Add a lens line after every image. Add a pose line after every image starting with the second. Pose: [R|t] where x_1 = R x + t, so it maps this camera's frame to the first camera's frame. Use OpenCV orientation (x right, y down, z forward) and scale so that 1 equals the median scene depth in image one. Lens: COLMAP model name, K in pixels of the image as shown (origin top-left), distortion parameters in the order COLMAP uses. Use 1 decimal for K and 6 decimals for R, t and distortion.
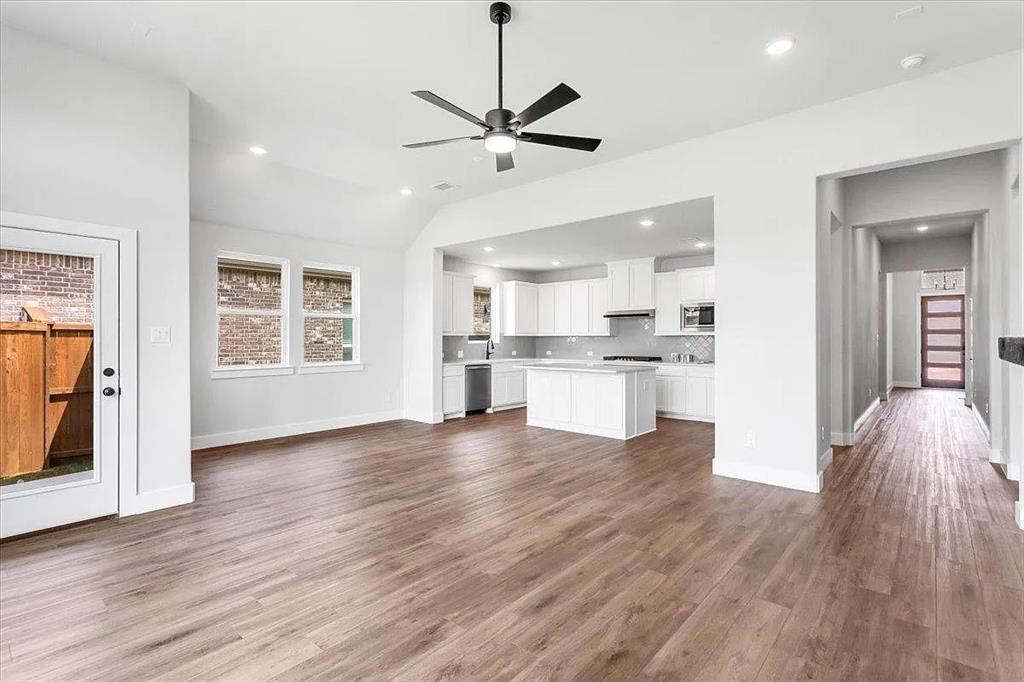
lens RADIAL K [[487.4, 0, 512.6], [0, 487.4, 338.4], [0, 0, 1]] dist [0.003499, -0.000211]
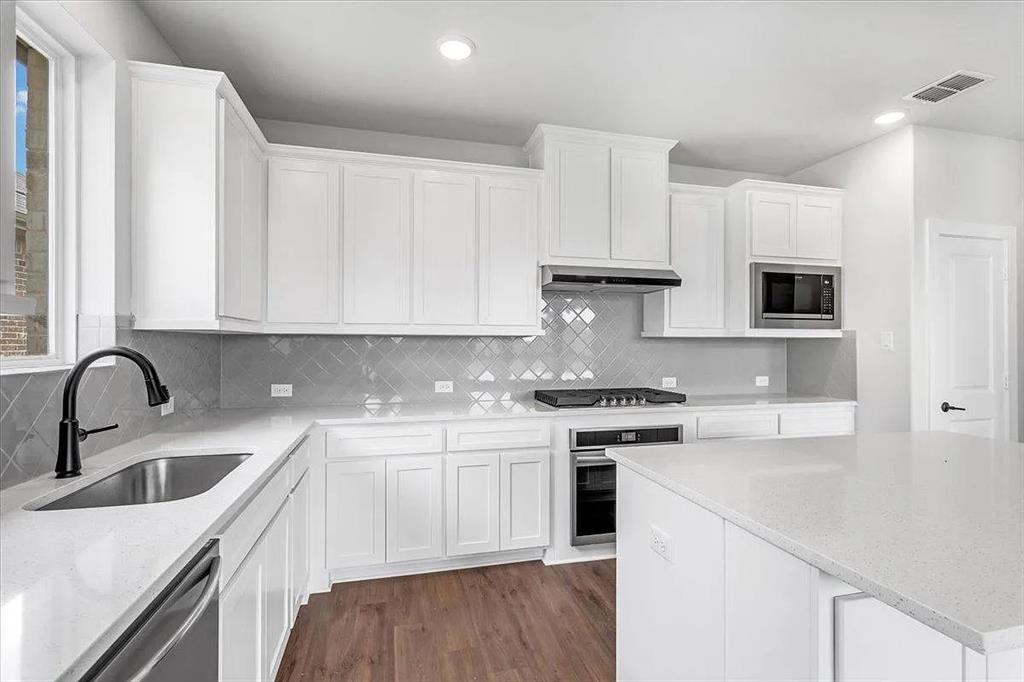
lens RADIAL K [[487.4, 0, 512.2], [0, 487.4, 339.4], [0, 0, 1]] dist [0.003499, -0.000211]
pose [[0.569160, 0.008101, 0.822187, -0.104600], [-0.004699, 0.999967, -0.006600, -0.000485], [-0.822213, -0.000107, 0.569179, 0.833511]]
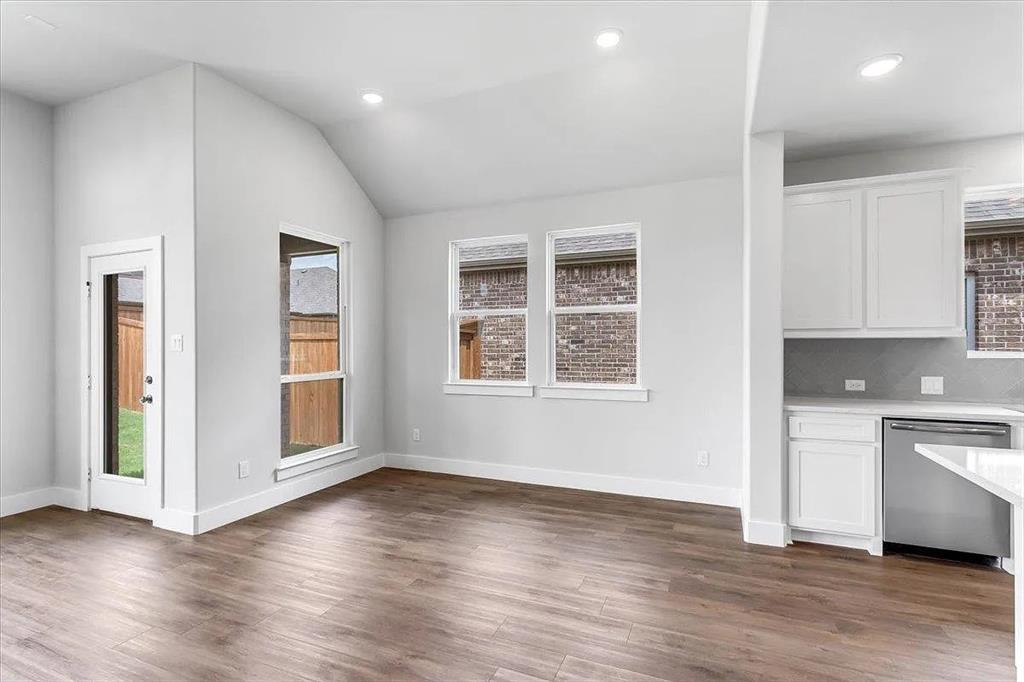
lens RADIAL K [[487.4, 0, 517.1], [0, 487.4, 344.9], [0, 0, 1]] dist [0.003499, -0.000211]
pose [[0.313355, -0.001476, -0.949635, 0.157256], [0.002987, 0.999995, -0.000569, -0.000675], [0.949631, -0.002658, 0.313358, 0.571963]]
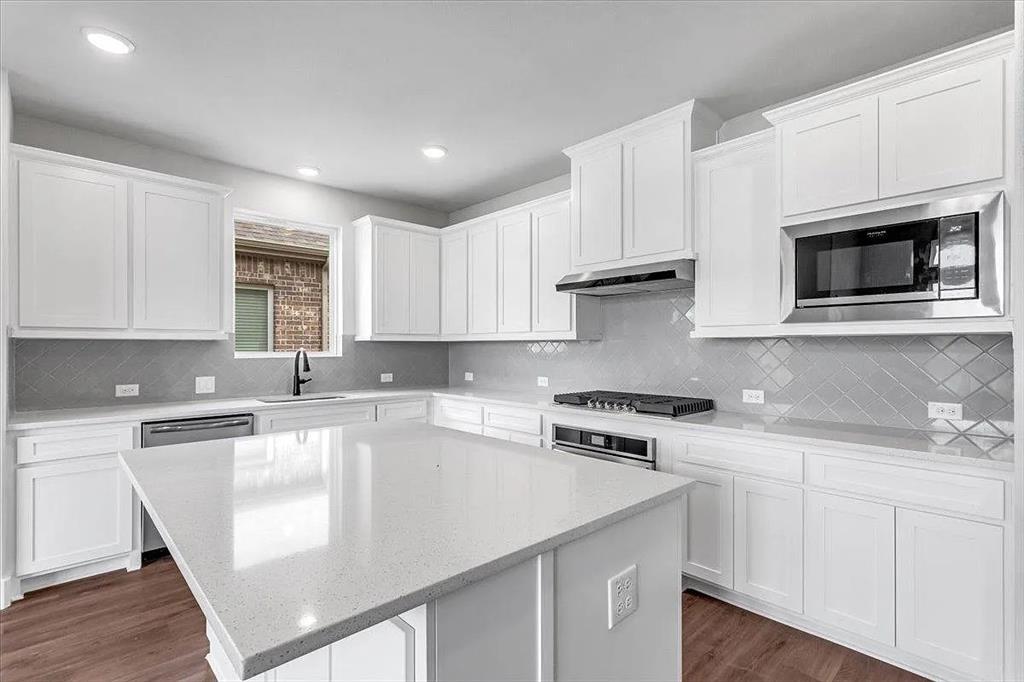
lens RADIAL K [[487.4, 0, 517.1], [0, 487.4, 348.2], [0, 0, 1]] dist [0.003499, -0.000211]
pose [[0.994925, -0.000172, -0.100617, 0.194809], [0.000689, 0.999987, 0.005095, -0.000565], [0.100614, -0.005138, 0.994912, 0.623455]]
